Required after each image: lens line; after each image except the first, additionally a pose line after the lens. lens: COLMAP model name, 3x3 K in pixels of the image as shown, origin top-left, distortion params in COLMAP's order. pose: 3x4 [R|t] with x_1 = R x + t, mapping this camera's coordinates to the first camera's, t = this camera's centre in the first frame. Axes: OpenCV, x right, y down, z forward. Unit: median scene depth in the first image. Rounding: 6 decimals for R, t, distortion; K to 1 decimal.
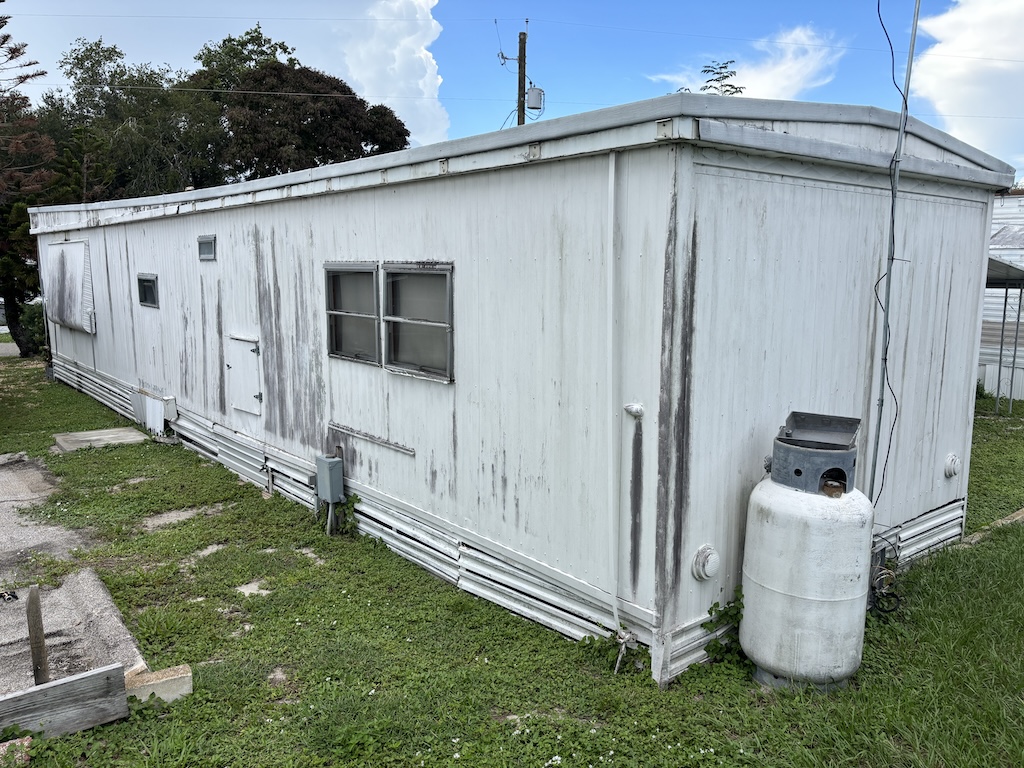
lens RADIAL K [[773.2, 0, 518.9], [0, 773.2, 391.3], [0, 0, 1]] dist [0.050586, -0.040244]
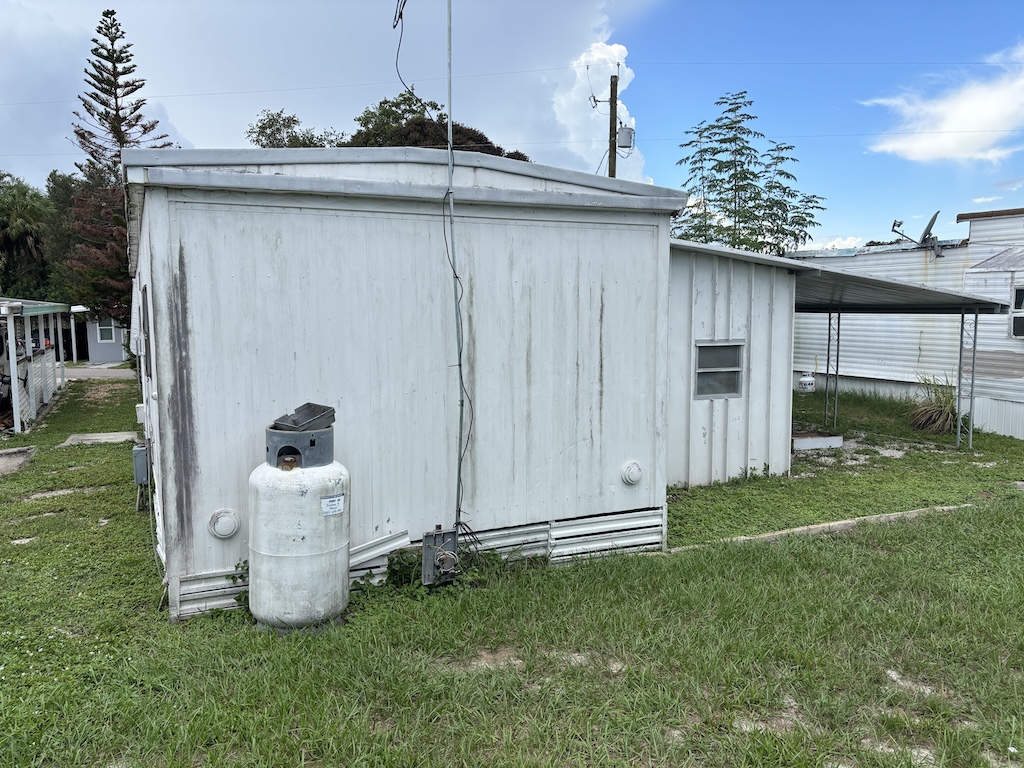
lens RADIAL K [[773.2, 0, 518.9], [0, 773.2, 391.3], [0, 0, 1]] dist [0.050586, -0.040244]
pose [[0.968428, 0.019543, -0.248526, 0.725615], [-0.031237, 0.998578, -0.043195, 0.037596], [0.247329, 0.049594, 0.967662, -0.056937]]
